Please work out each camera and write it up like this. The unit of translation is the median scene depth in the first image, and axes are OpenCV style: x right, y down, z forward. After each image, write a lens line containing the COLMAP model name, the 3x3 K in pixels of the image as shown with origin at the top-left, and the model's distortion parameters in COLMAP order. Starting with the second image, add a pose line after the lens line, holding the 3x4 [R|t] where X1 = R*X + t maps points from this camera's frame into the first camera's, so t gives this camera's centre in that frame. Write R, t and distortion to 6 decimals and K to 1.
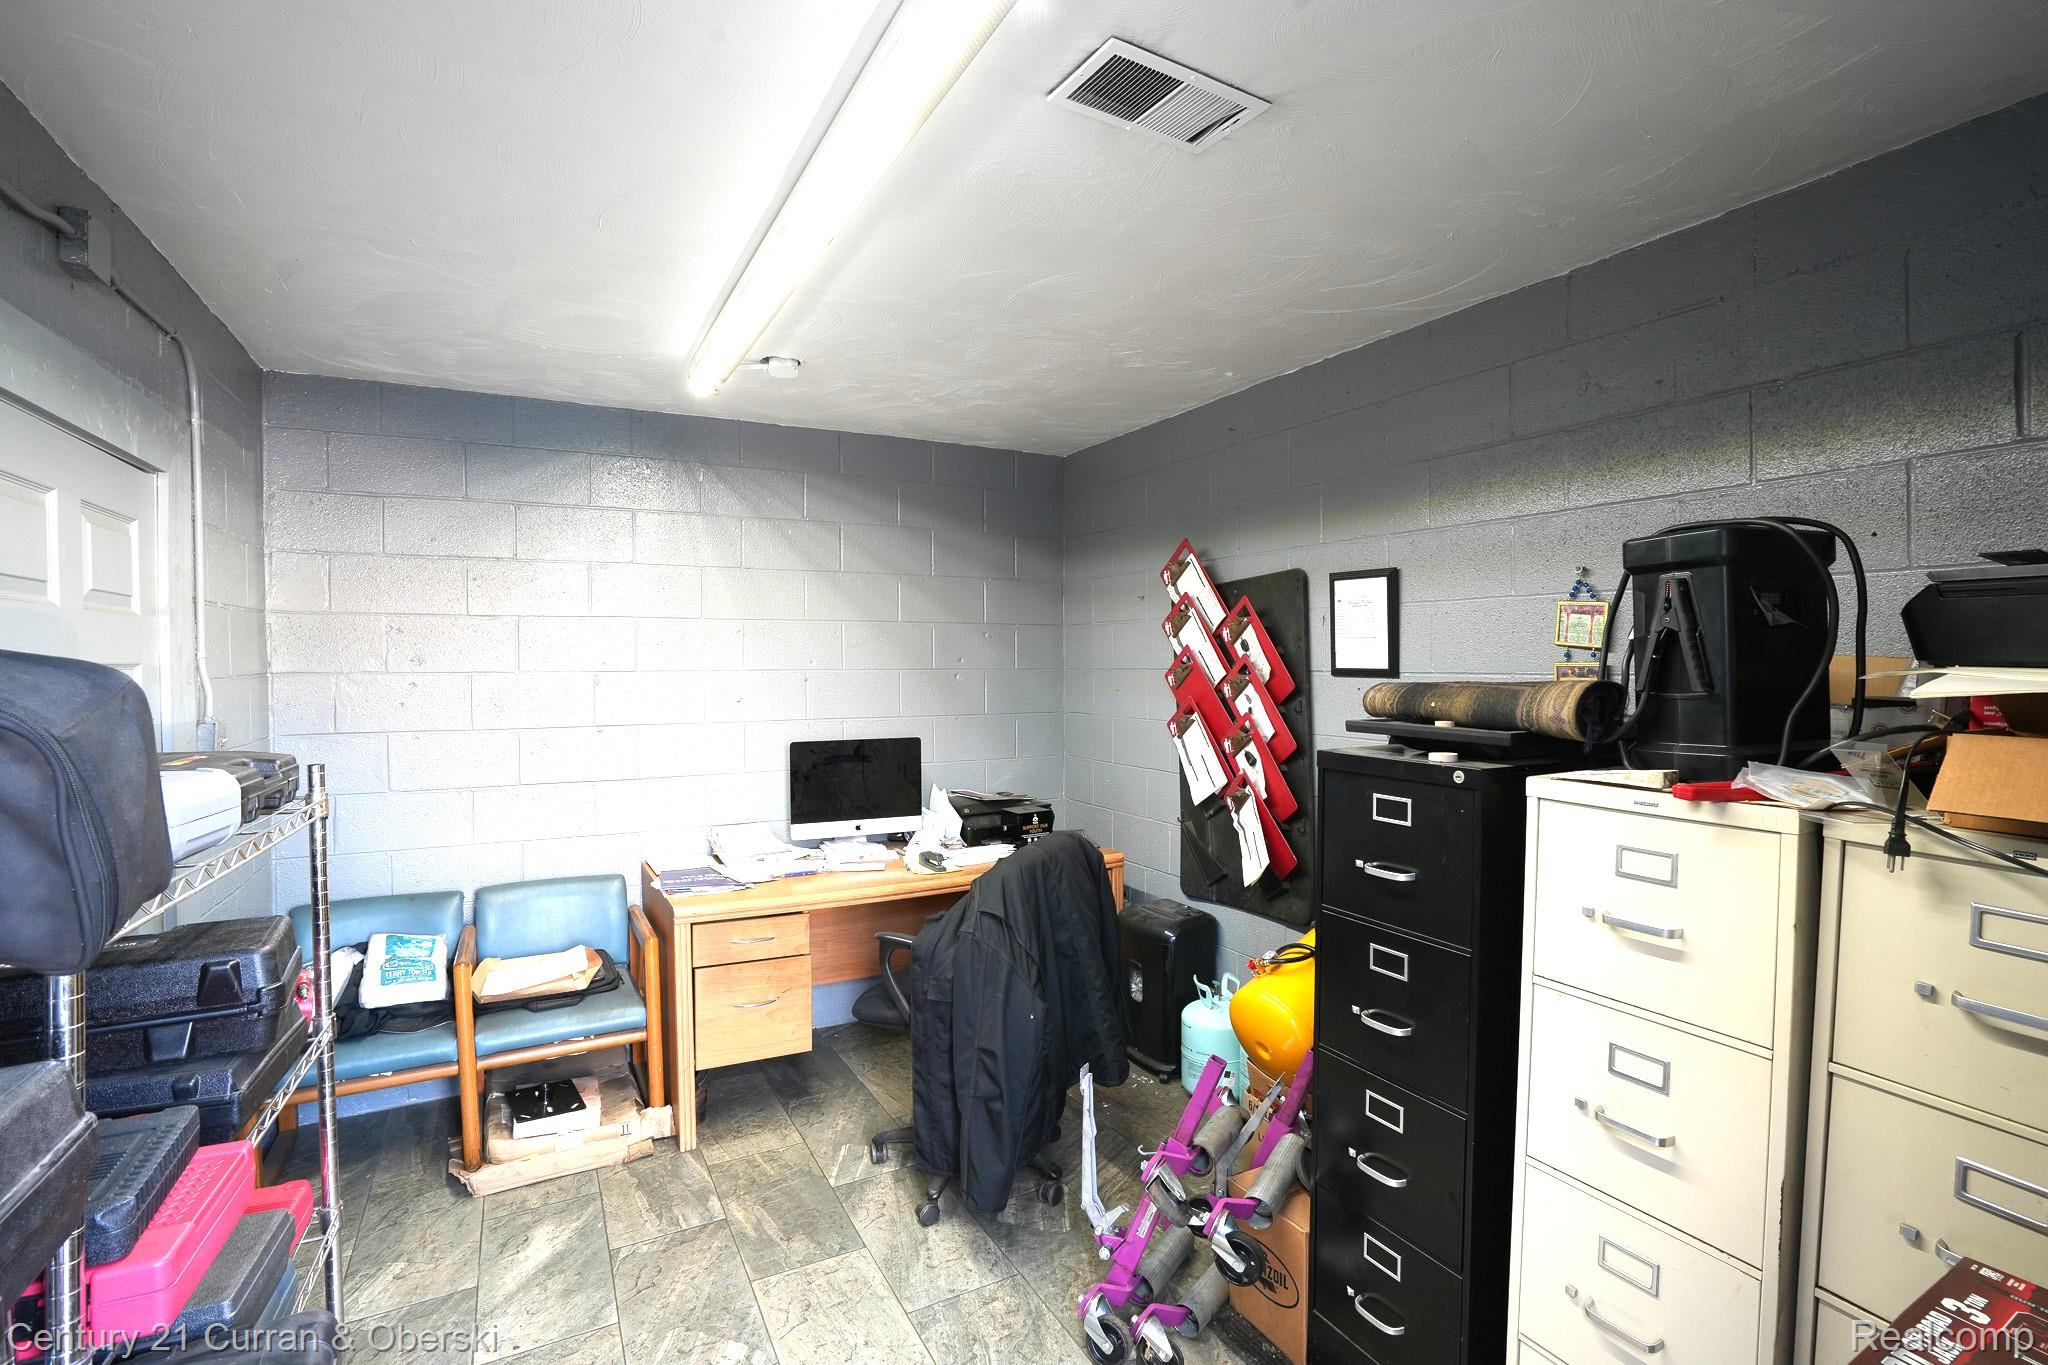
lens RADIAL K [[912.5, 0, 1024.0], [0, 912.5, 682.5], [0, 0, 1]] dist [-0.028118, 0.001098]
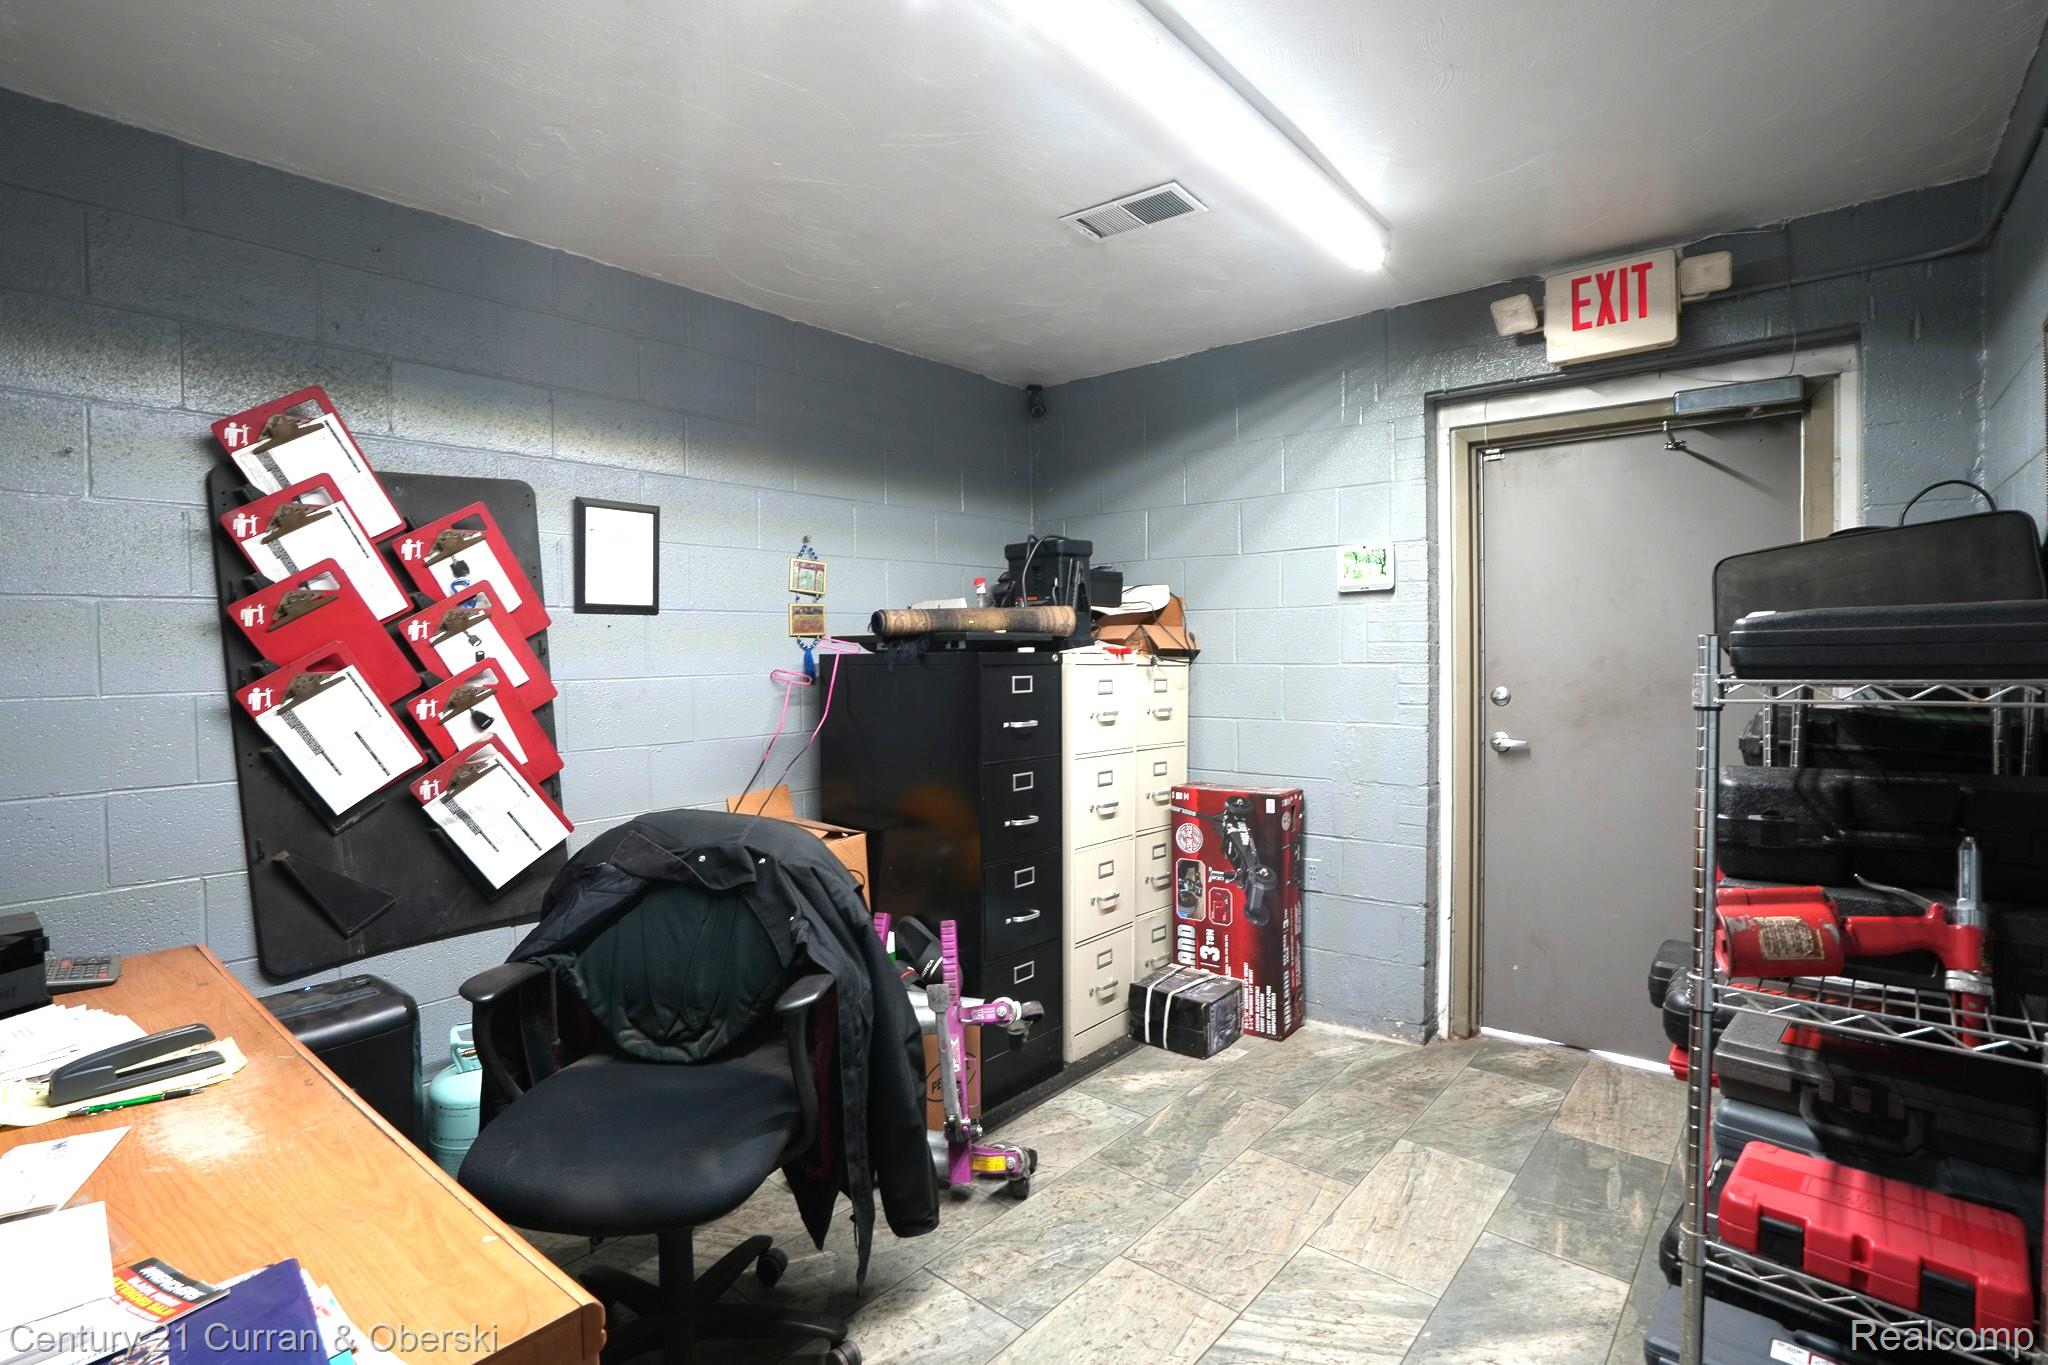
lens RADIAL K [[912.5, 0, 1024.0], [0, 912.5, 682.5], [0, 0, 1]] dist [-0.028118, 0.001098]
pose [[-0.324251, -0.033267, 0.945386, -0.593732], [0.033039, 0.998373, 0.046464, 0.032579], [-0.945394, 0.046300, -0.322625, 0.805024]]
